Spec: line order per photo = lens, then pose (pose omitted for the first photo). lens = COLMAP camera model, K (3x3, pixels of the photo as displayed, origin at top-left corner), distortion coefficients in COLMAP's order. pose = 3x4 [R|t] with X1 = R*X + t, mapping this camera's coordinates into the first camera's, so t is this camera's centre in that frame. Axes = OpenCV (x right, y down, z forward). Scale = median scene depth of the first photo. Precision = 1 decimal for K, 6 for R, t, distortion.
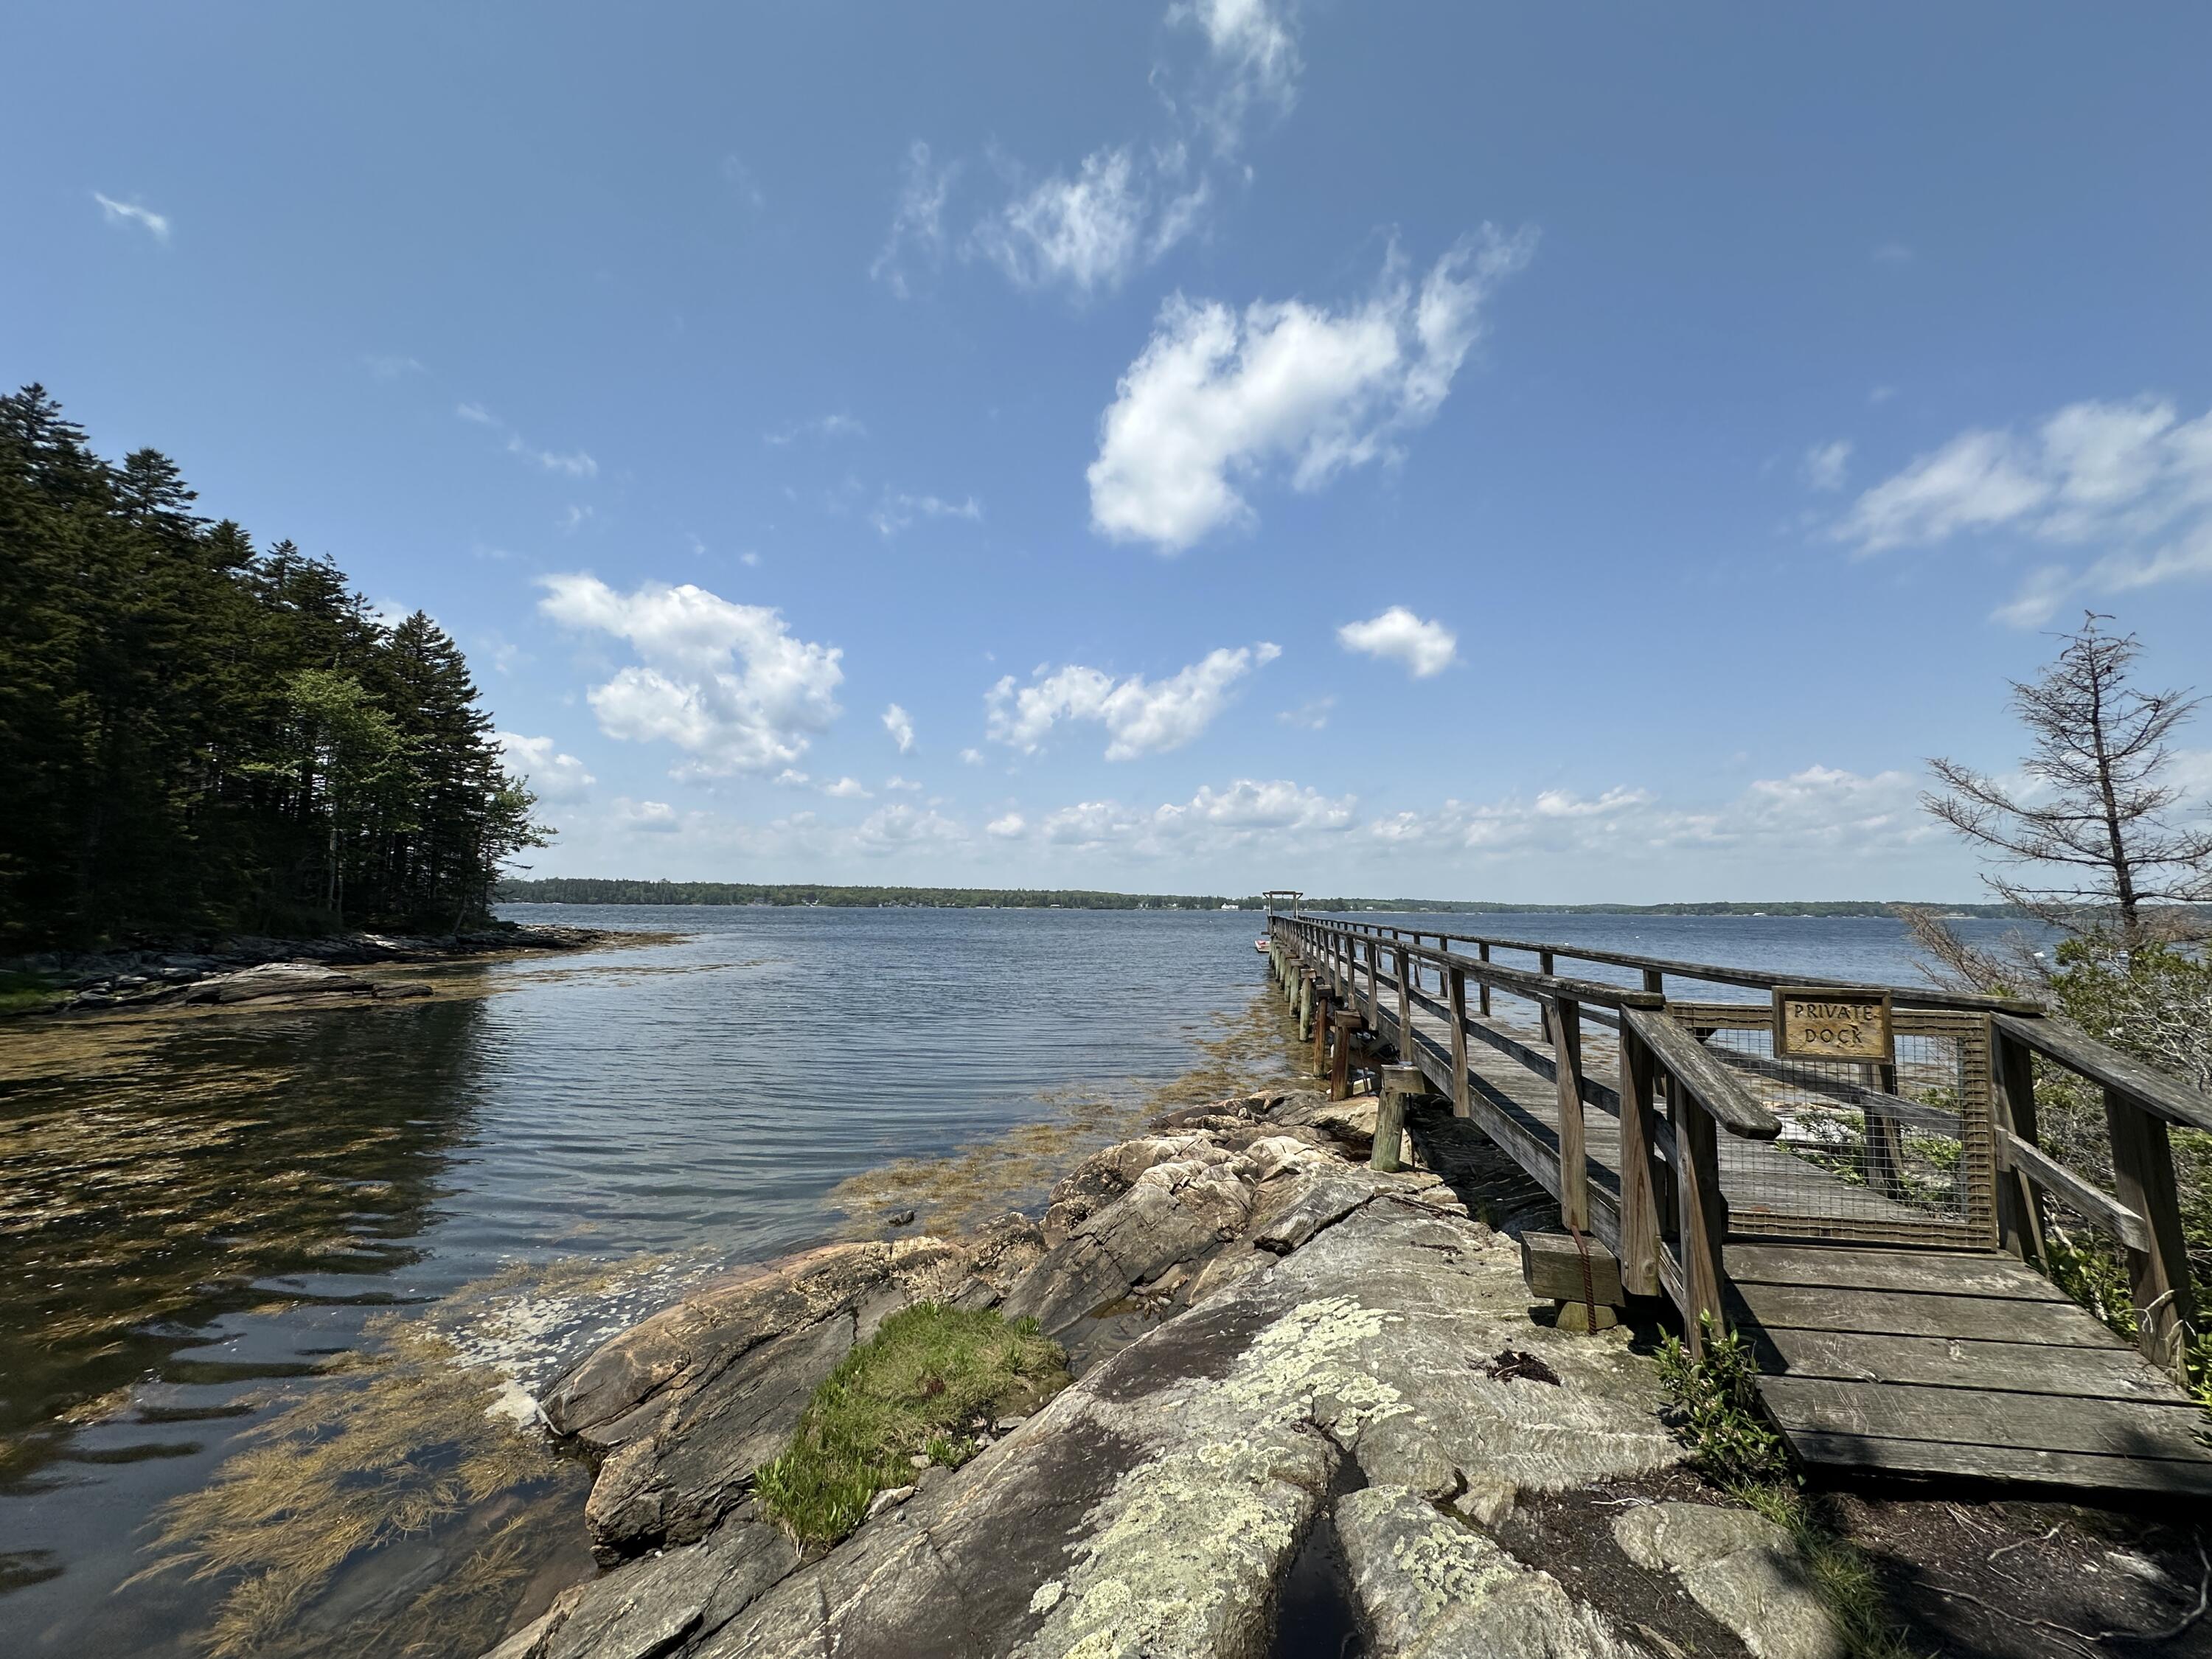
lens RADIAL K [[882.5, 0, 1111.0], [0, 882.5, 843.8], [0, 0, 1]] dist [-0.000118, 0.000231]
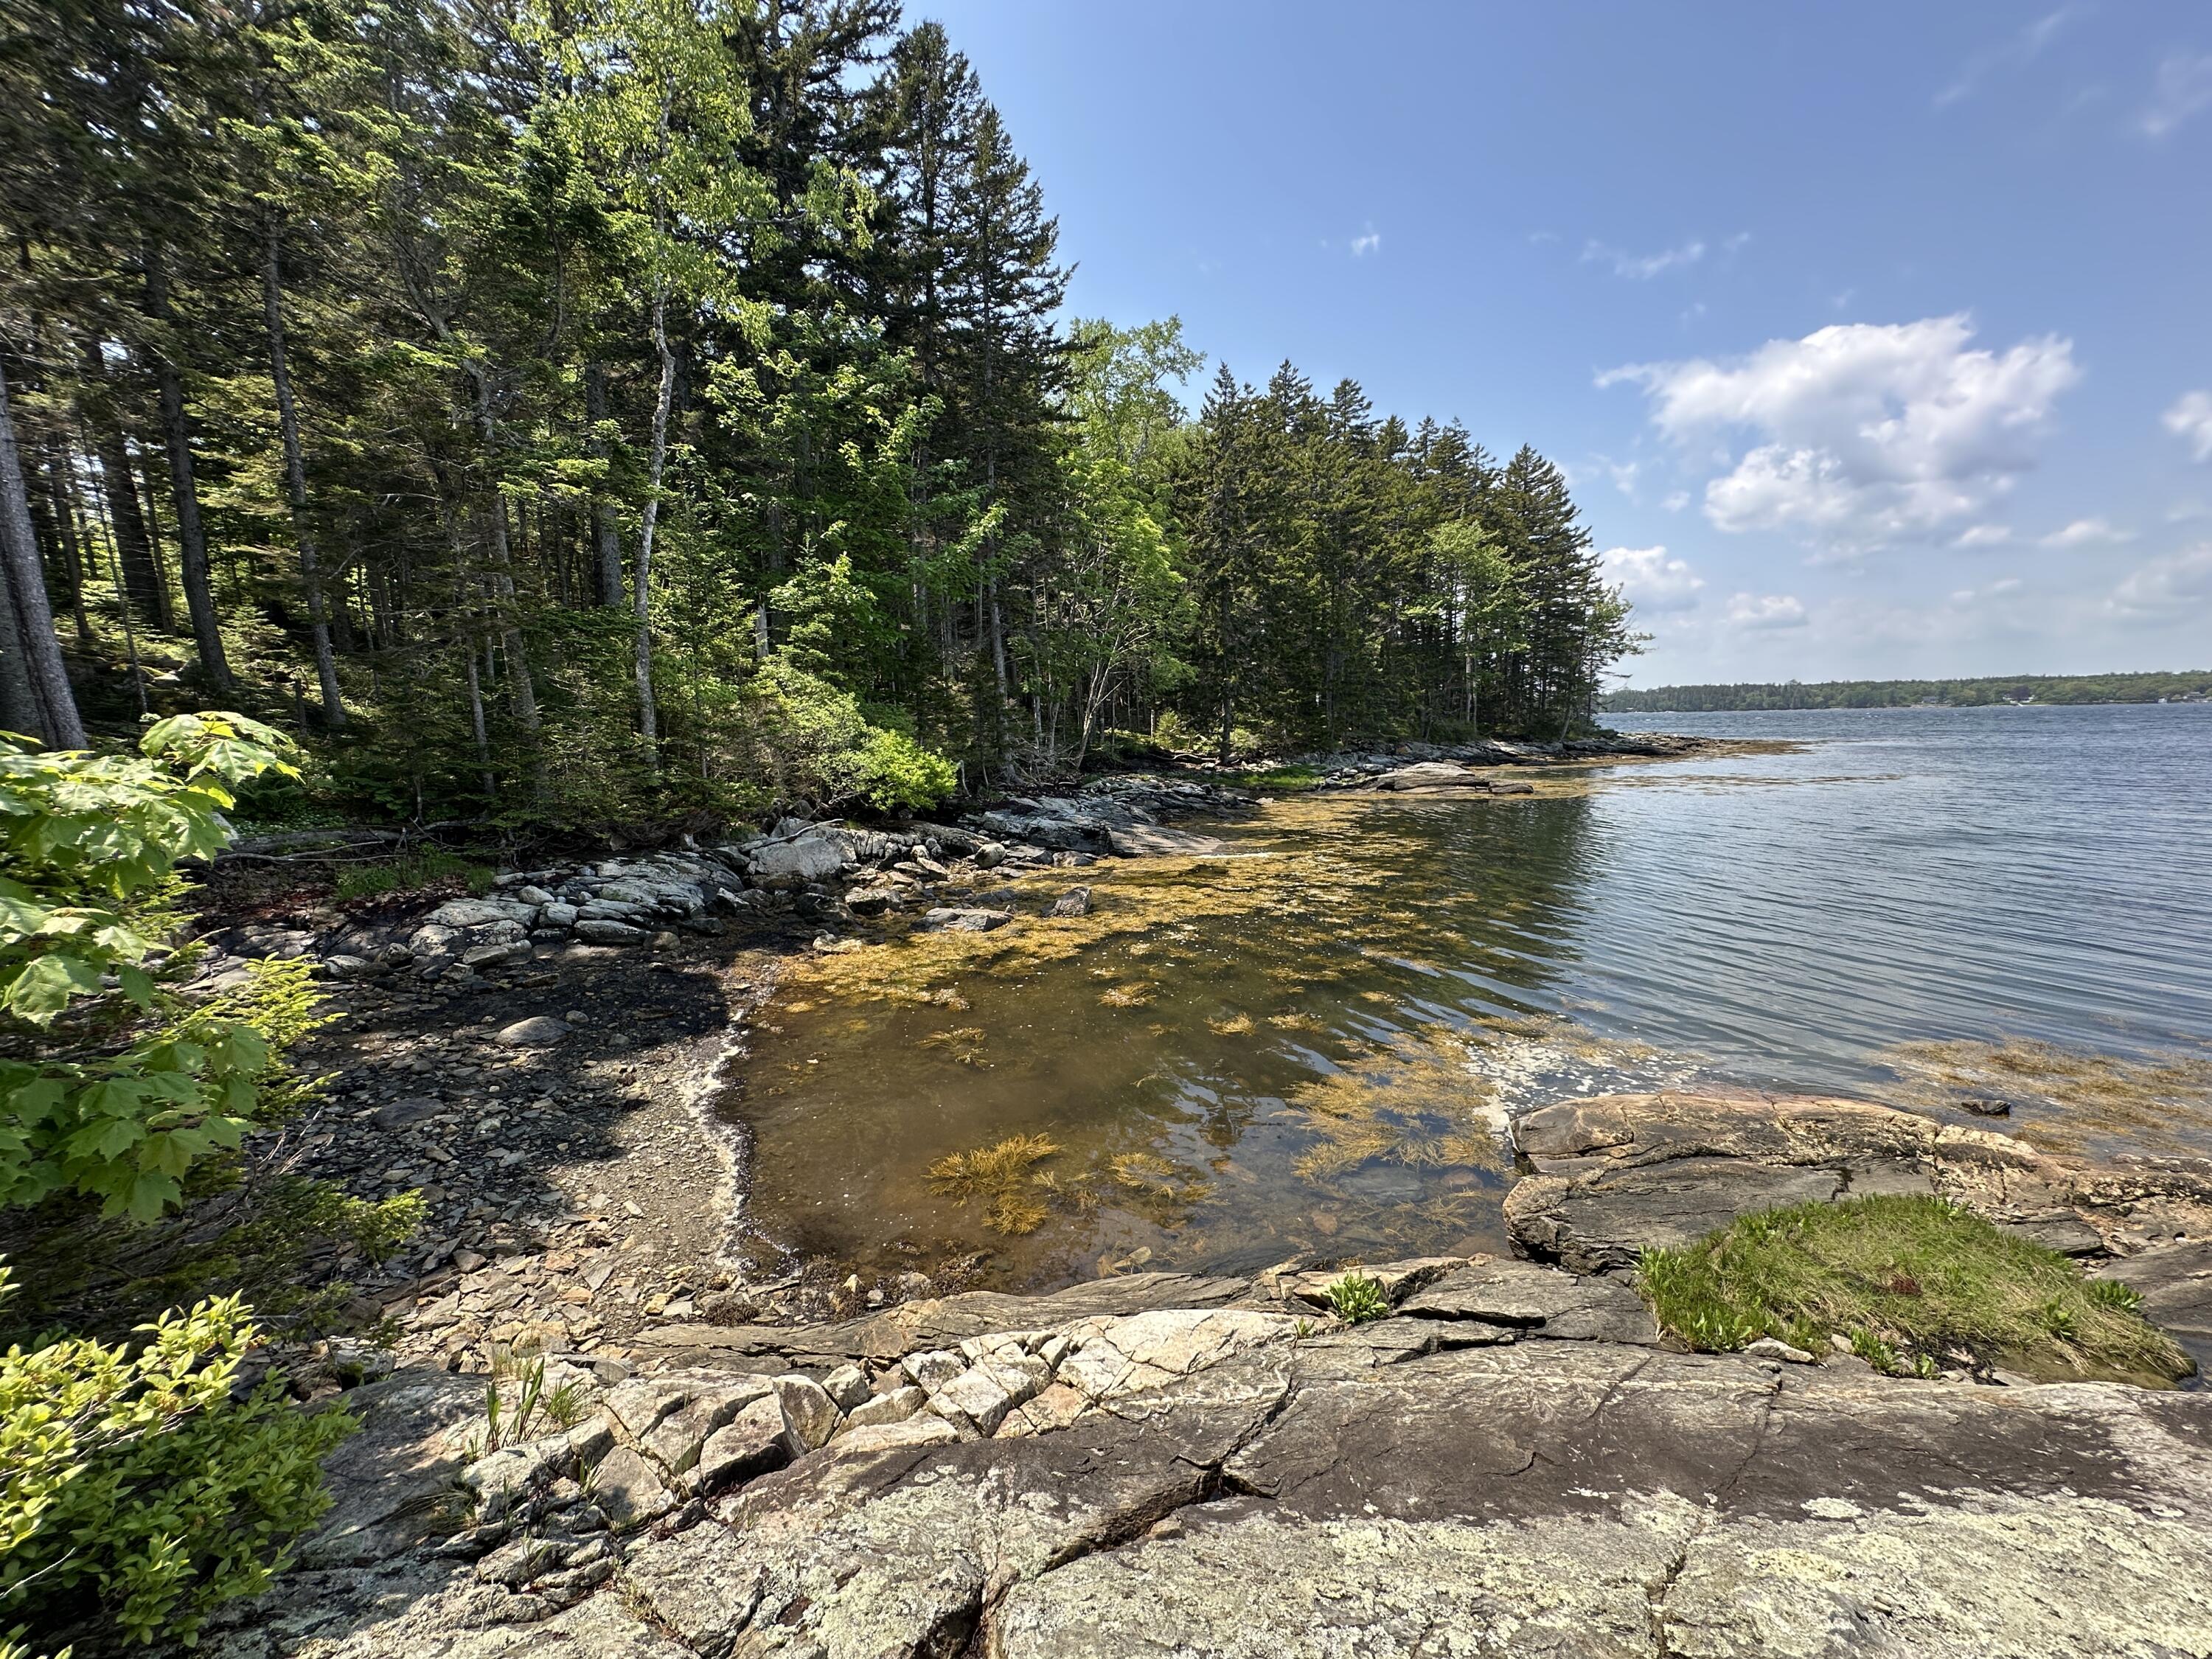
lens RADIAL K [[882.5, 0, 1111.0], [0, 882.5, 843.8], [0, 0, 1]] dist [-0.000118, 0.000231]
pose [[0.432737, 0.103455, -0.895564, 0.103964], [0.090286, 0.983426, 0.157231, 0.016920], [0.896988, -0.148897, 0.416225, 0.048129]]
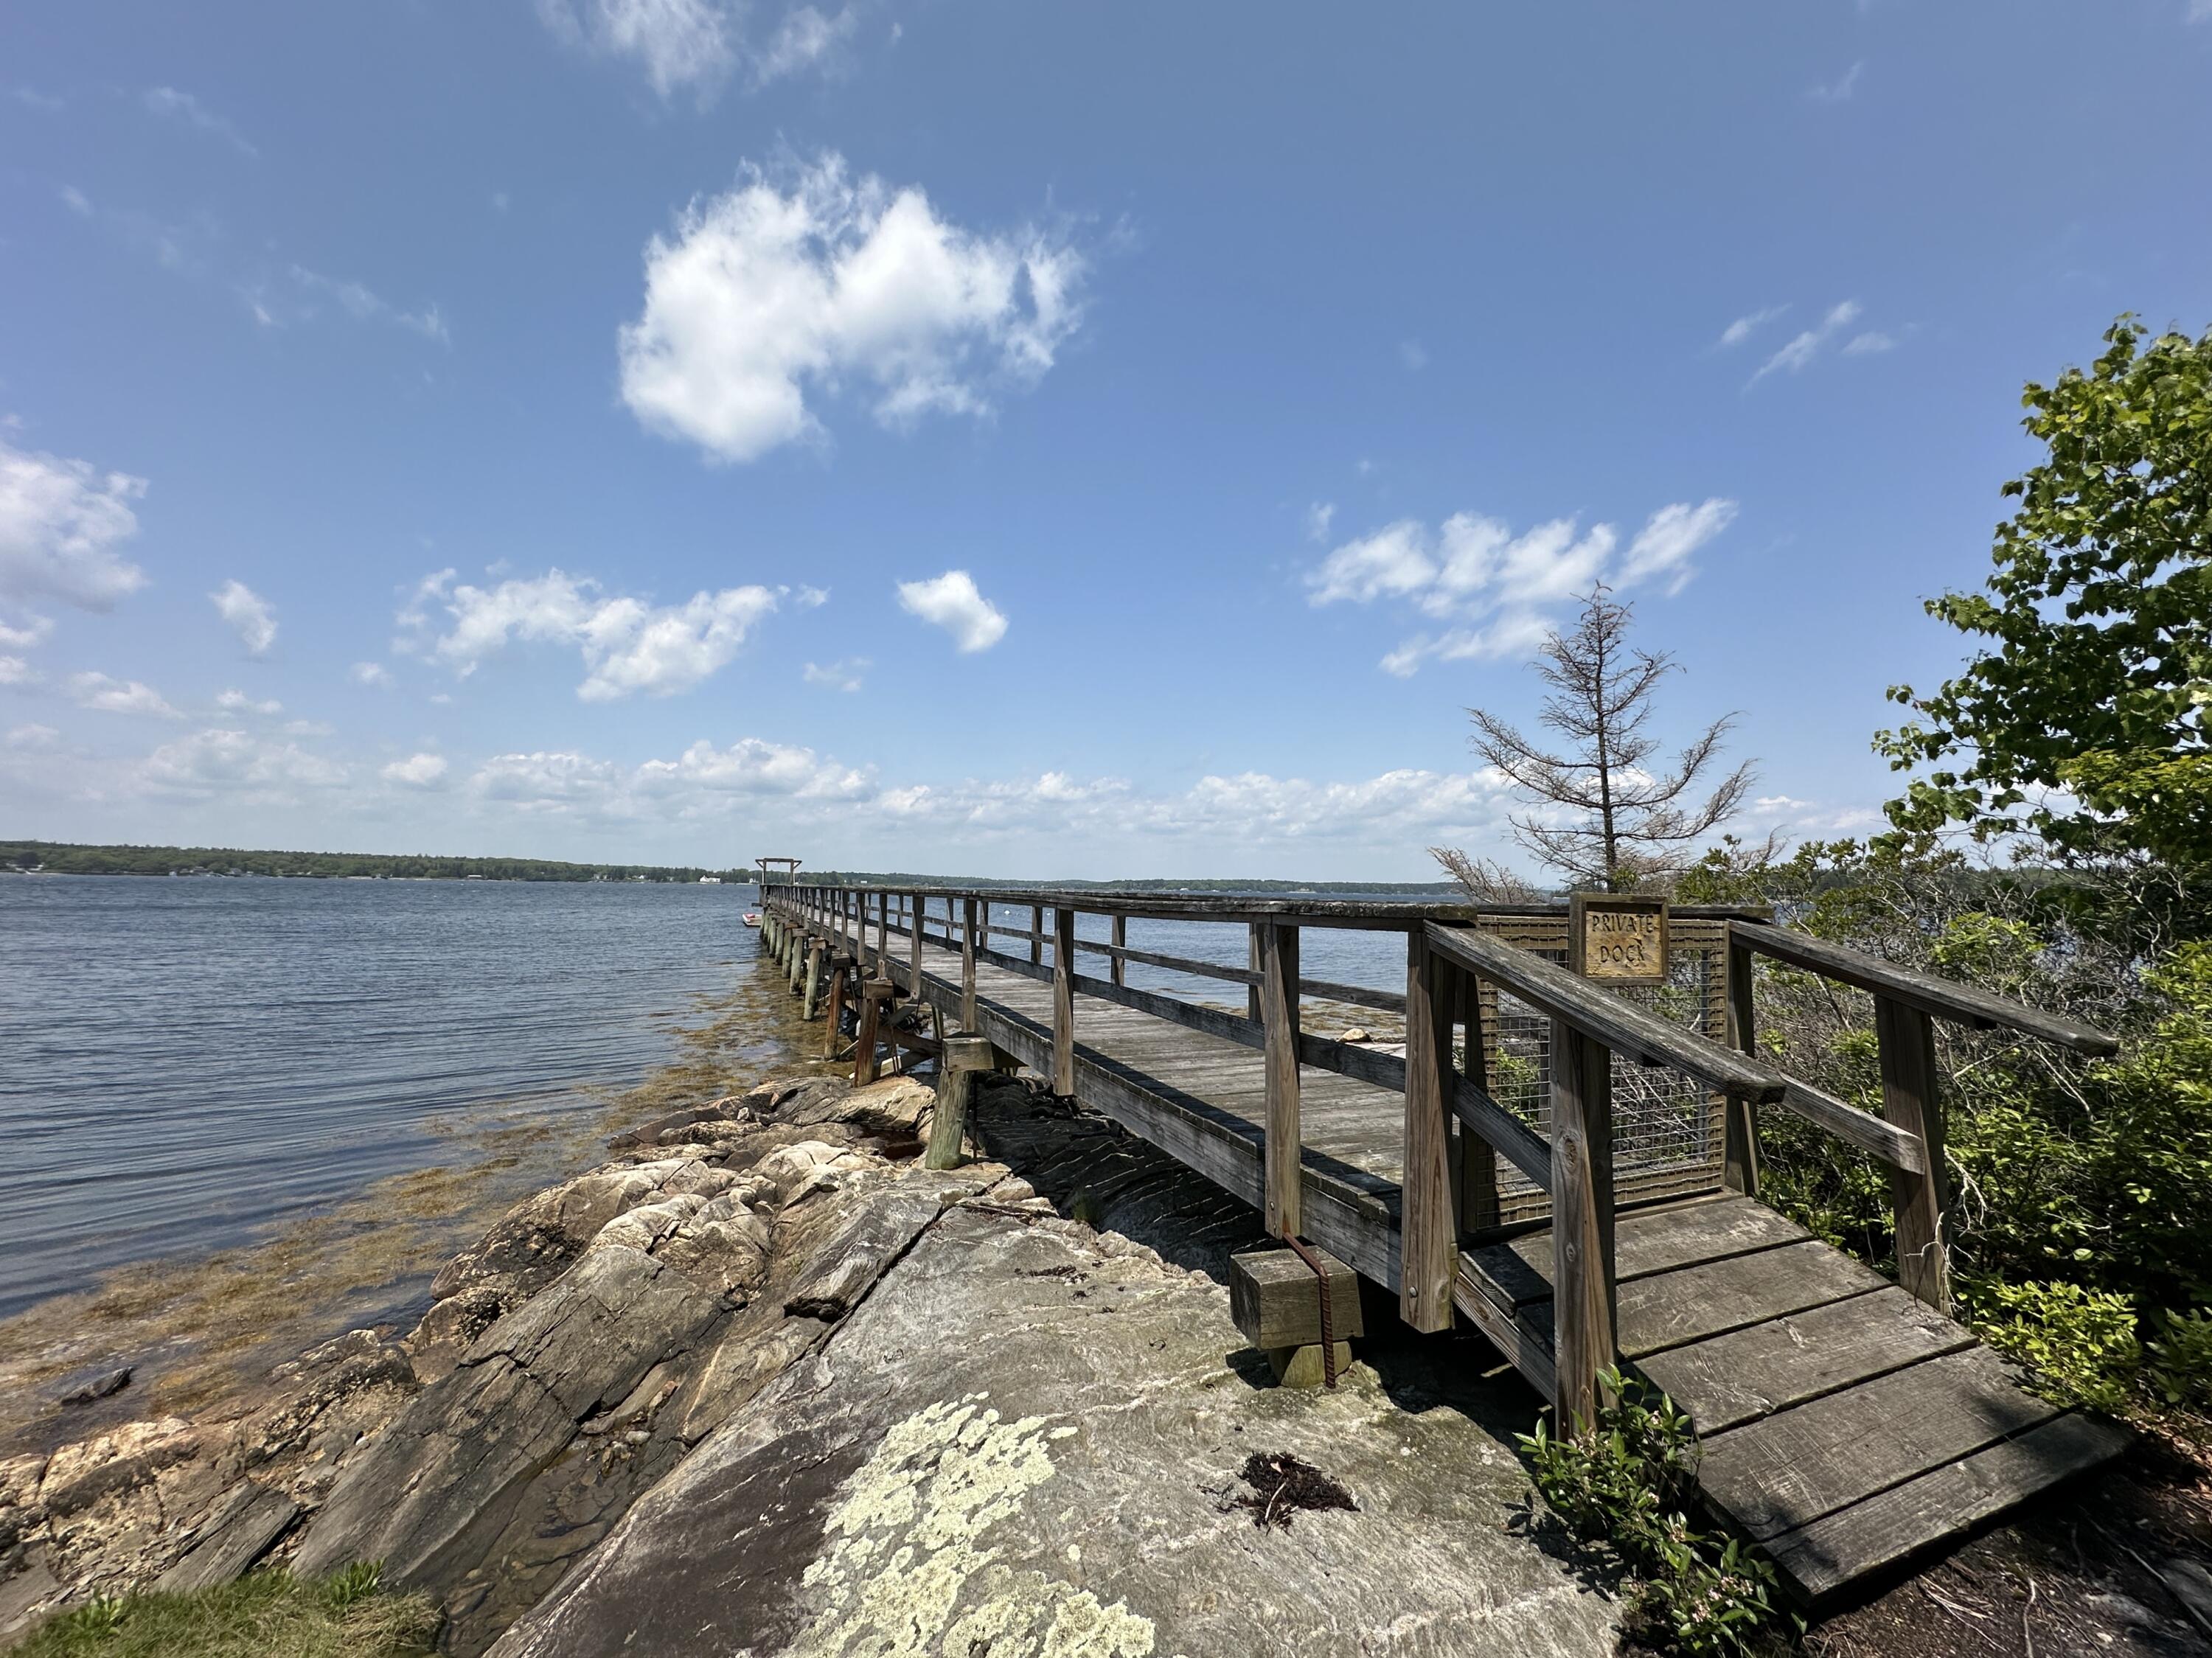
lens RADIAL K [[897.5, 0, 1106.0], [0, 897.5, 829.0], [0, 0, 1]] dist [-0.000813, -0.000219]
pose [[0.853001, 0.037693, 0.520547, -0.003915], [-0.044501, 0.999009, 0.000583, 0.050417], [-0.520009, -0.023662, 0.853833, 0.221790]]
